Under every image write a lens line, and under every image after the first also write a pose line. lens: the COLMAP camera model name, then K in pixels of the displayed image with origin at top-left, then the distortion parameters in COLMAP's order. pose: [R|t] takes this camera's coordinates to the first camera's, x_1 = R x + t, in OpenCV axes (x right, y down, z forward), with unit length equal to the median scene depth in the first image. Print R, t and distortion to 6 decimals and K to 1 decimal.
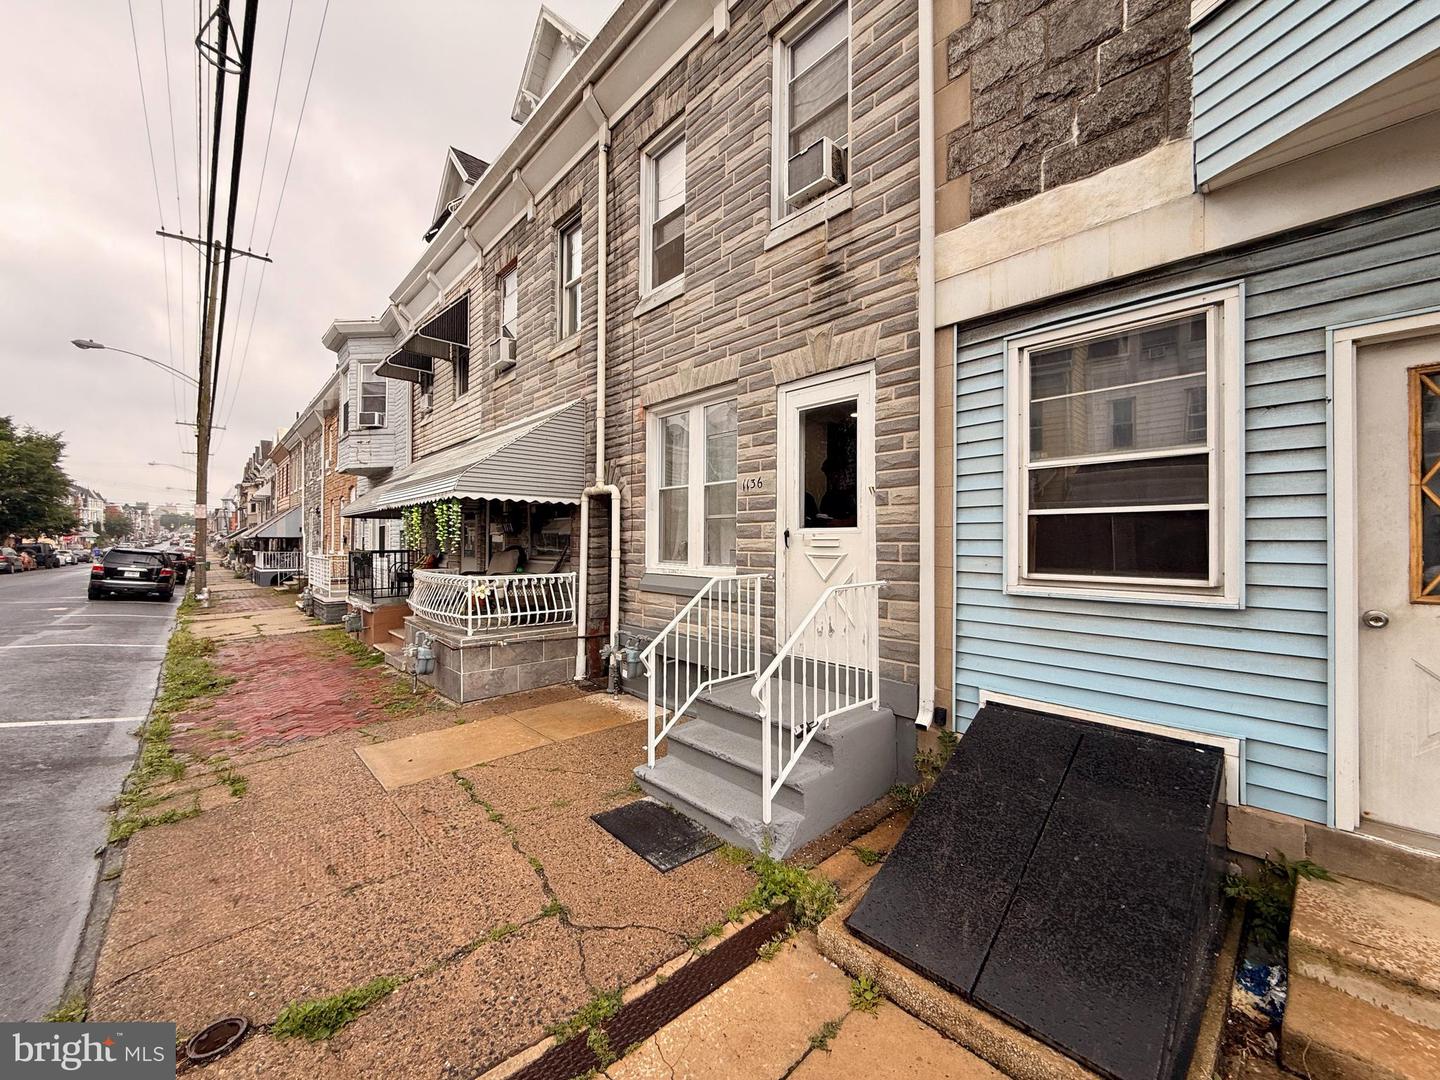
lens RADIAL K [[572.1, 0, 715.7], [0, 572.1, 539.8], [0, 0, 1]] dist [-0.001280, 0.000572]
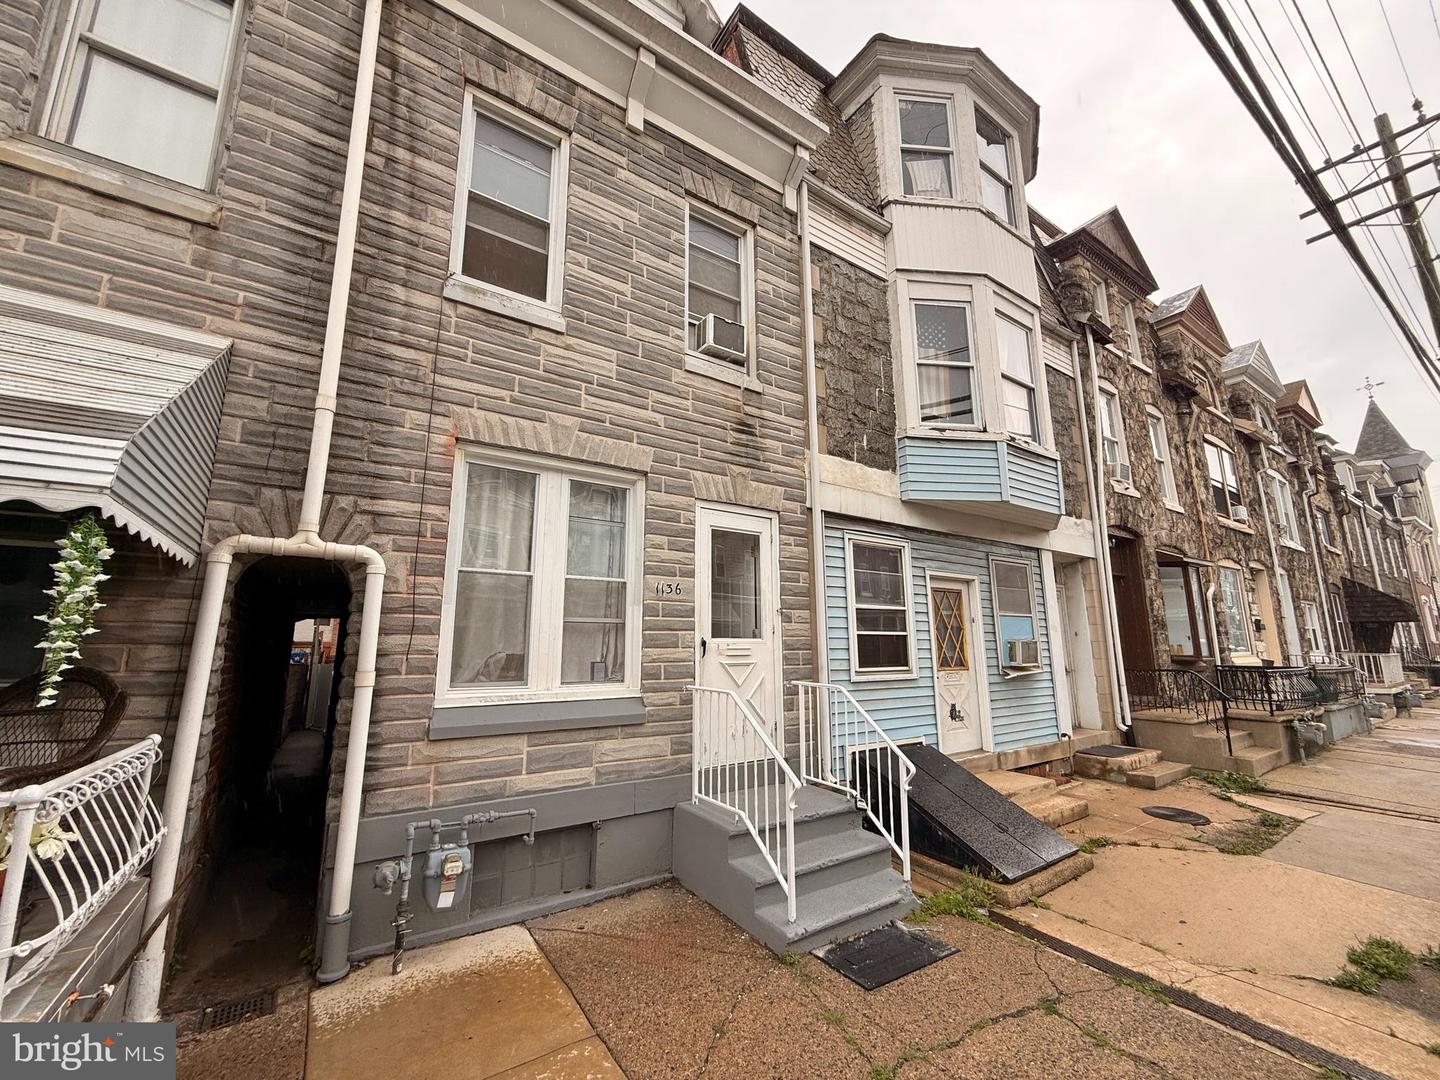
lens RADIAL K [[572.1, 0, 719.0], [0, 572.1, 538.6], [0, 0, 1]] dist [-0.001280, 0.000572]
pose [[0.145289, 0.180752, 0.972738, -1.001942], [-0.000922, 0.983195, -0.182558, -0.008870], [-0.989389, 0.025627, 0.143014, 0.916978]]
